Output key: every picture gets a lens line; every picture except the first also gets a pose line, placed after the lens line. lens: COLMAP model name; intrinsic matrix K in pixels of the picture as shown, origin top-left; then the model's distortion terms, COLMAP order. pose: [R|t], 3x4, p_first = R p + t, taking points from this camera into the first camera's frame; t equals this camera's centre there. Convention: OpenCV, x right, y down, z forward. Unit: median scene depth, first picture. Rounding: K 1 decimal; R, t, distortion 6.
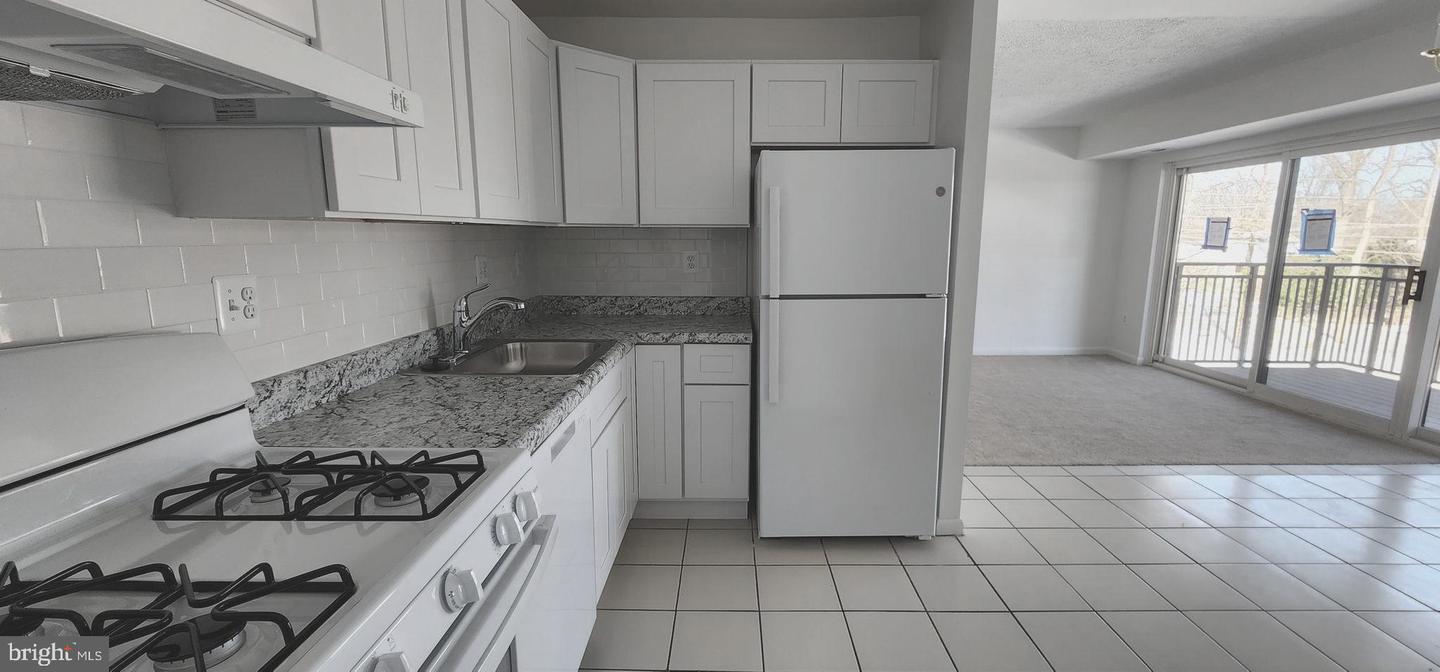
lens RADIAL K [[592.3, 0, 727.7], [0, 592.3, 332.8], [0, 0, 1]] dist [0.001284, 0.000784]
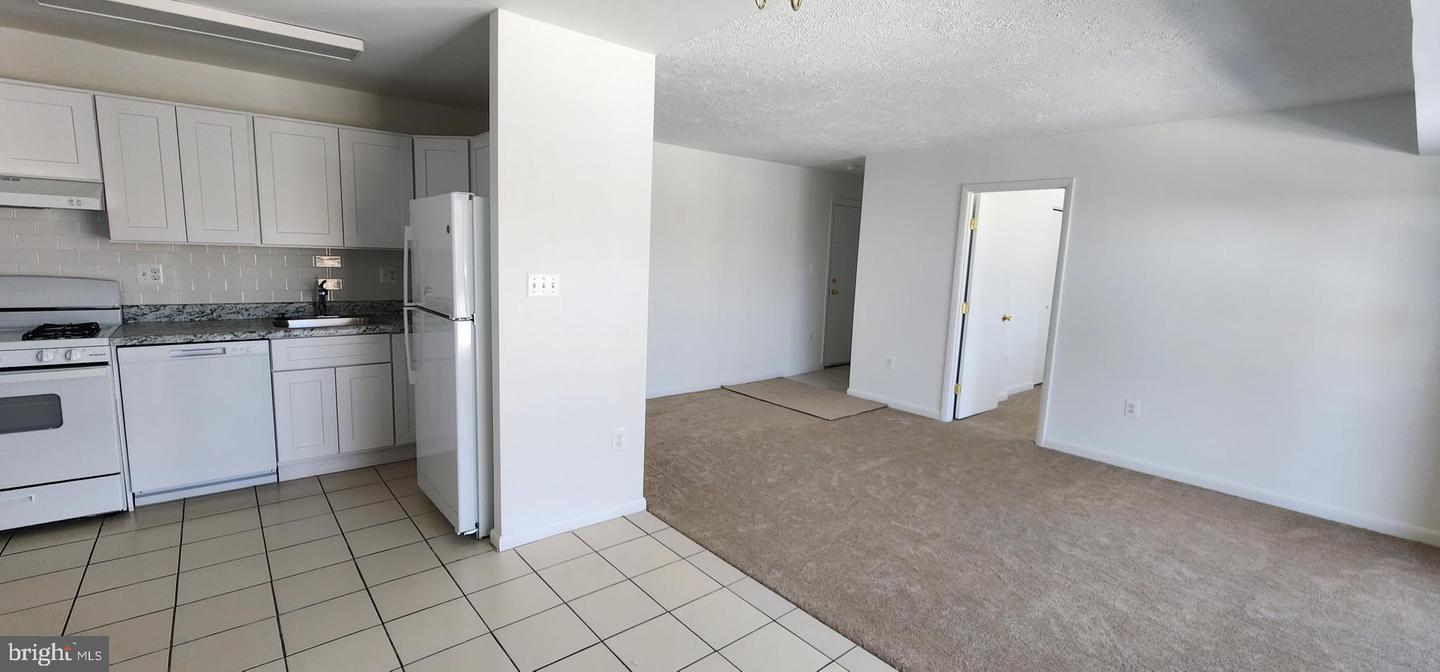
lens RADIAL K [[593.1, 0, 724.1], [0, 593.1, 335.6], [0, 0, 1]] dist [0.000098, 0.000452]
pose [[0.654271, 0.132574, -0.744549, 1.166414], [-0.162713, 0.986134, 0.032606, -0.114164], [0.738548, 0.099815, 0.666771, 0.463965]]
